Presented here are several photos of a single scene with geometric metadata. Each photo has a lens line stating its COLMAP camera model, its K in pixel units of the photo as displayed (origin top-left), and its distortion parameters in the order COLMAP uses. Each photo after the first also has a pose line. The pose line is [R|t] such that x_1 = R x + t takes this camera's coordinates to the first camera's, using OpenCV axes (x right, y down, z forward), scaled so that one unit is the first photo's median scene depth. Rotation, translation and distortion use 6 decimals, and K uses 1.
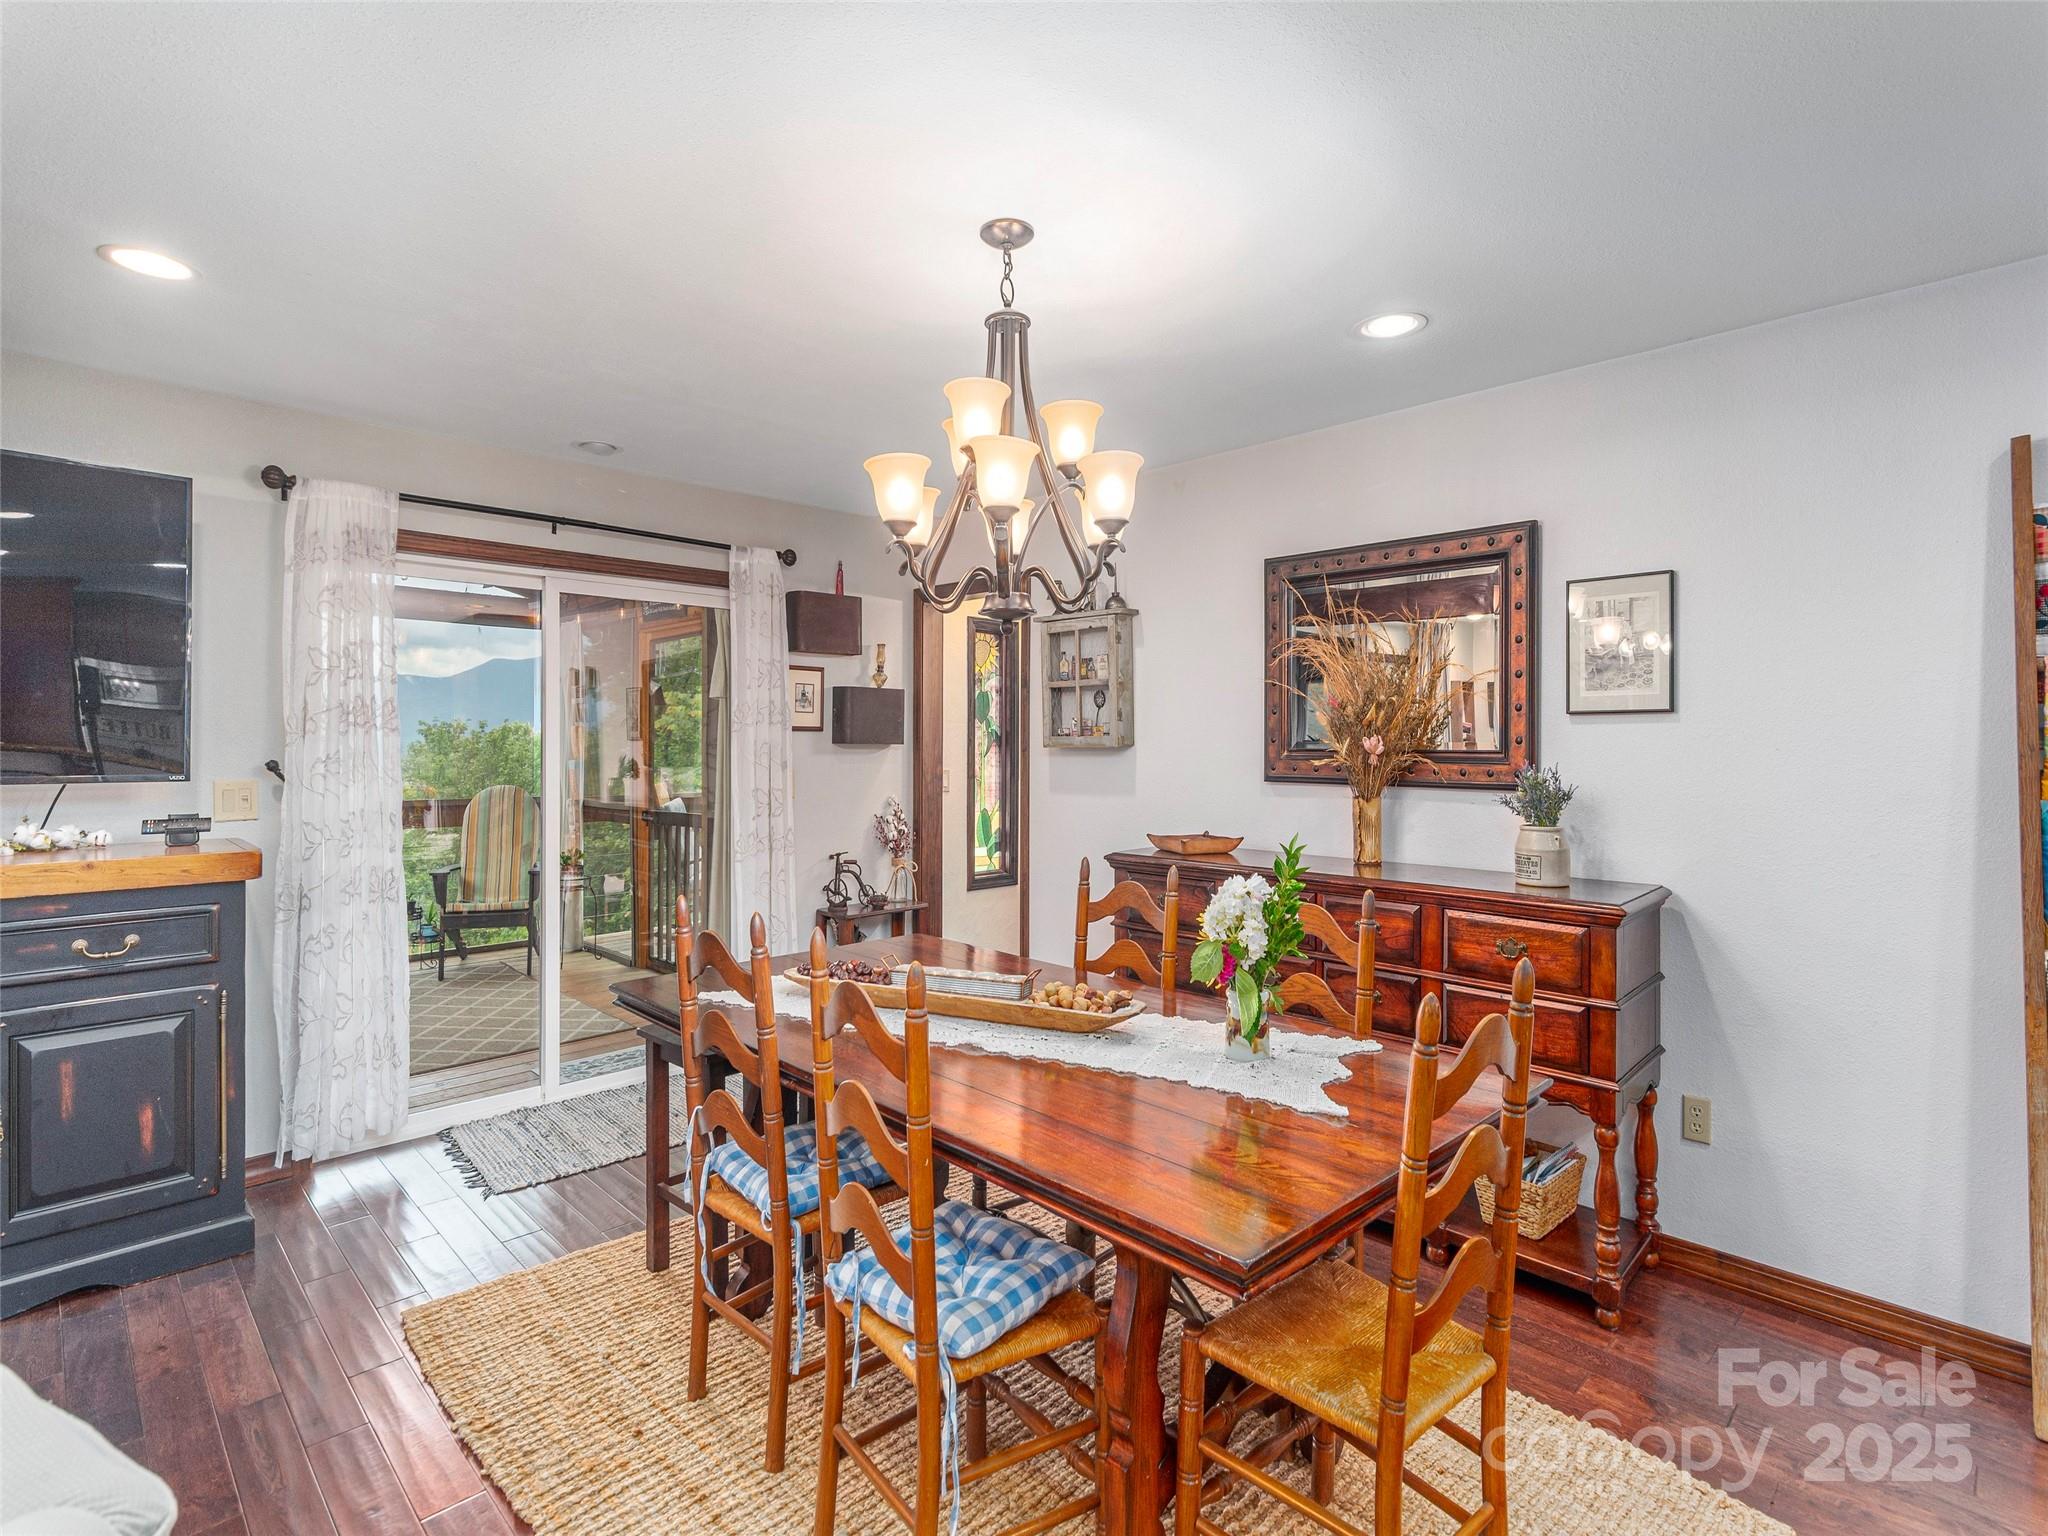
lens RADIAL K [[1025.1, 0, 1063.2], [0, 1025.1, 757.4], [0, 0, 1]] dist [0.004216, -0.000188]
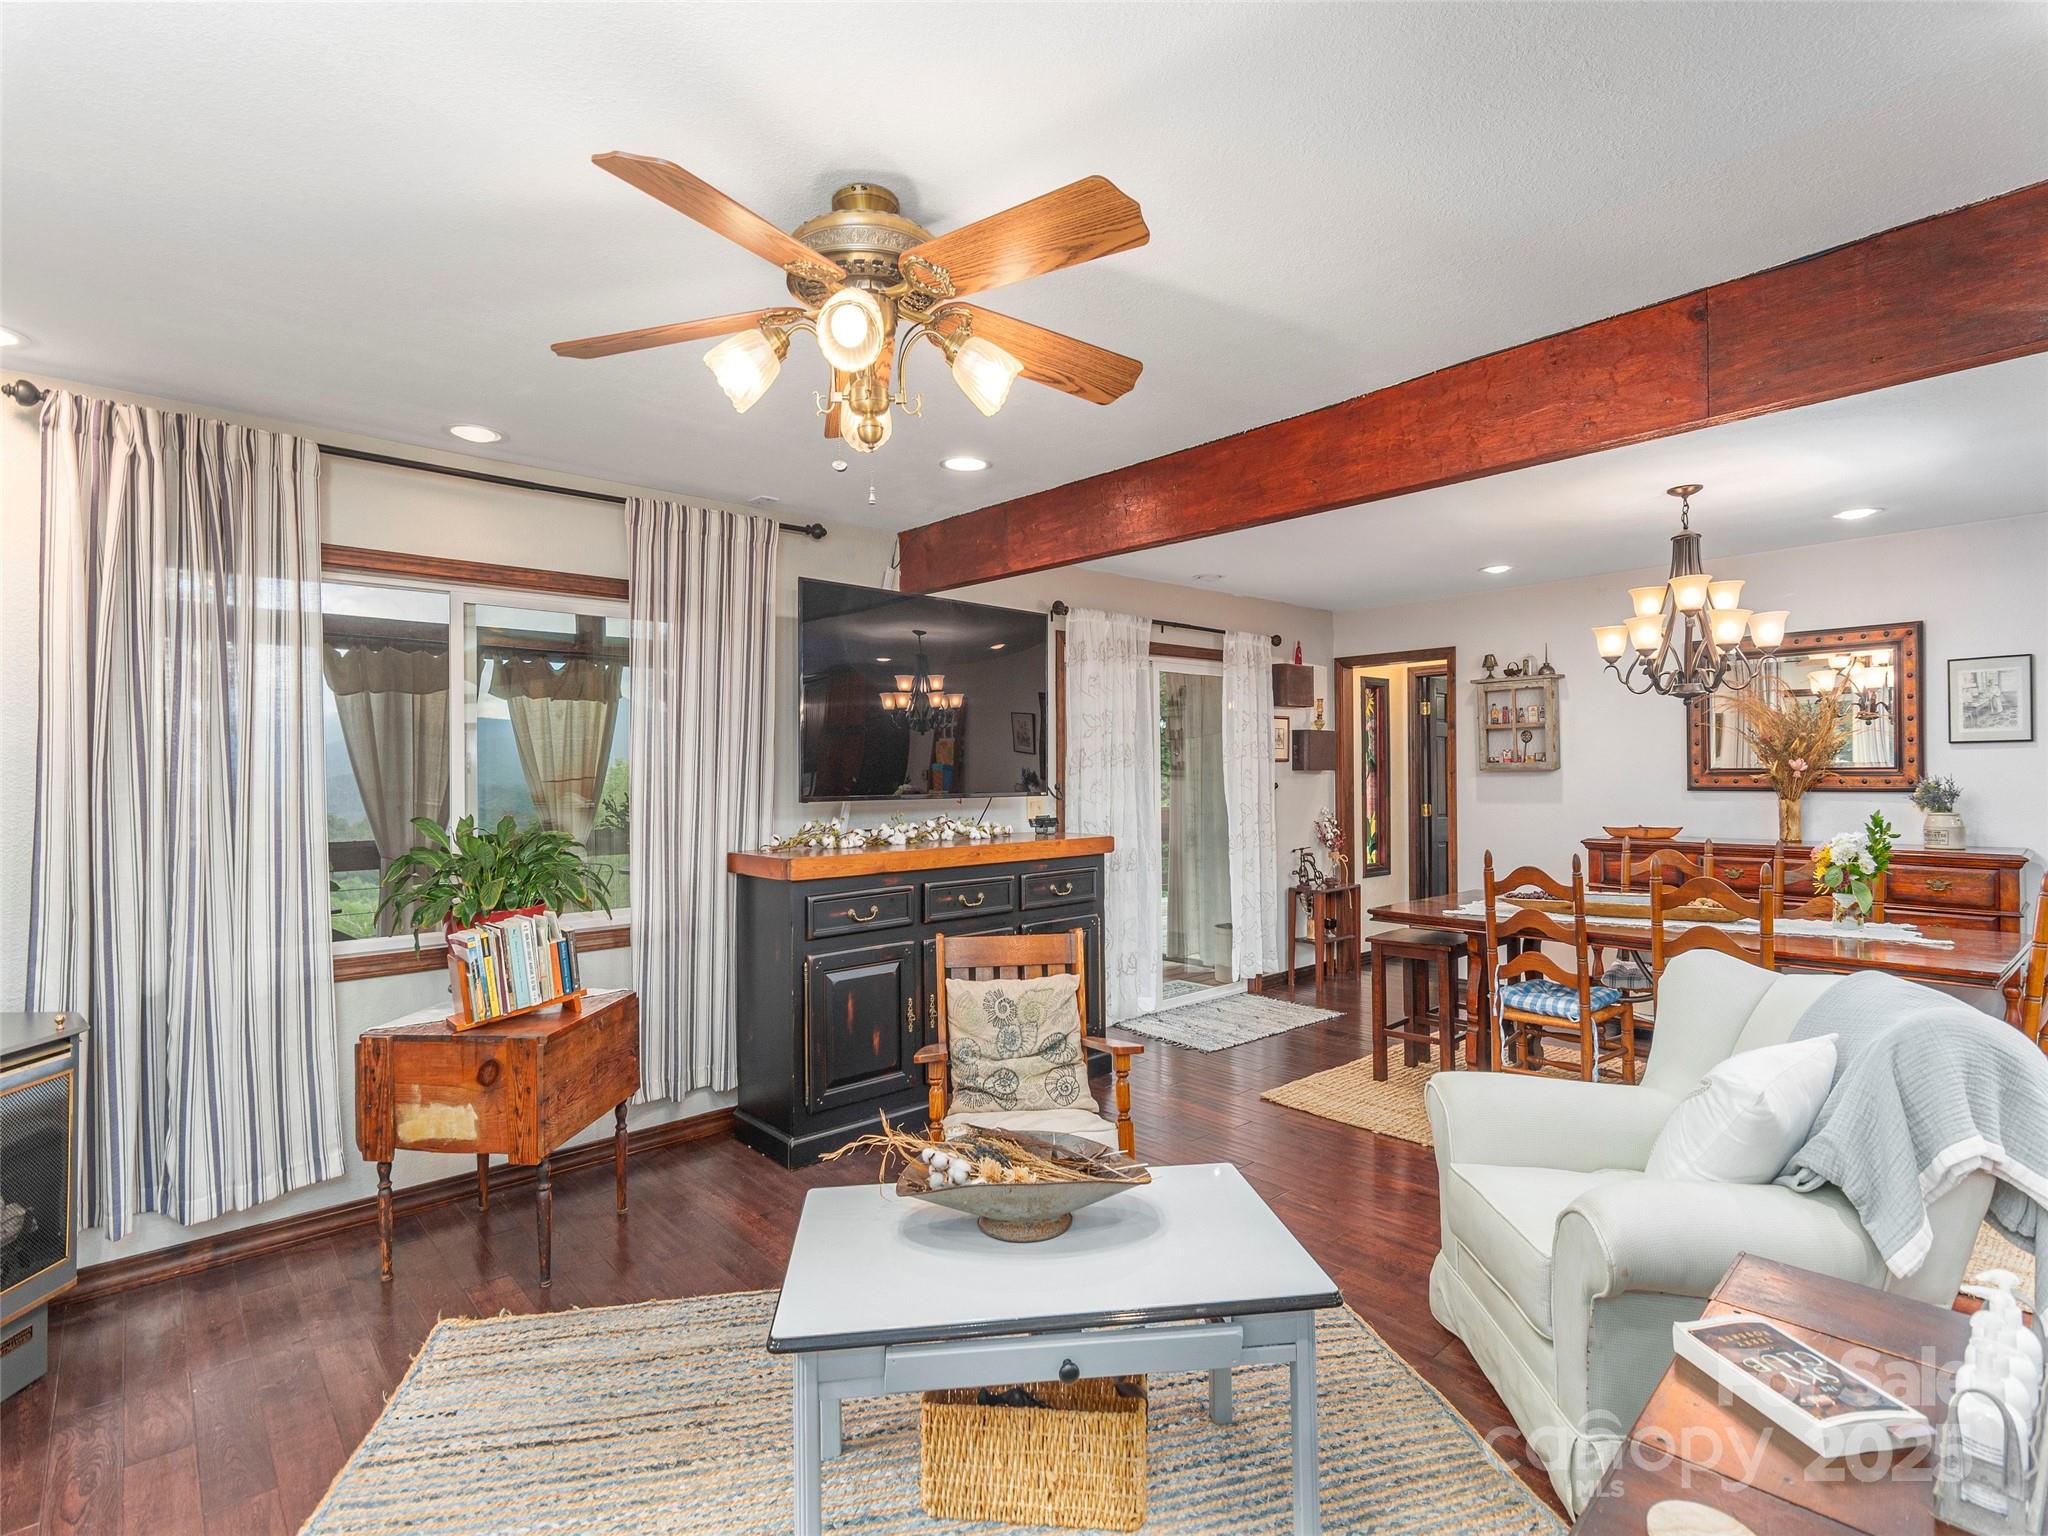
lens RADIAL K [[1025.1, 0, 974.1], [0, 1025.1, 789.1], [0, 0, 1]] dist [0.004216, -0.000188]
pose [[0.996898, -0.011497, -0.077862, -0.656394], [0.011533, 0.999933, 0.000021, 0.008387], [0.077857, -0.000919, 0.996964, -0.521486]]
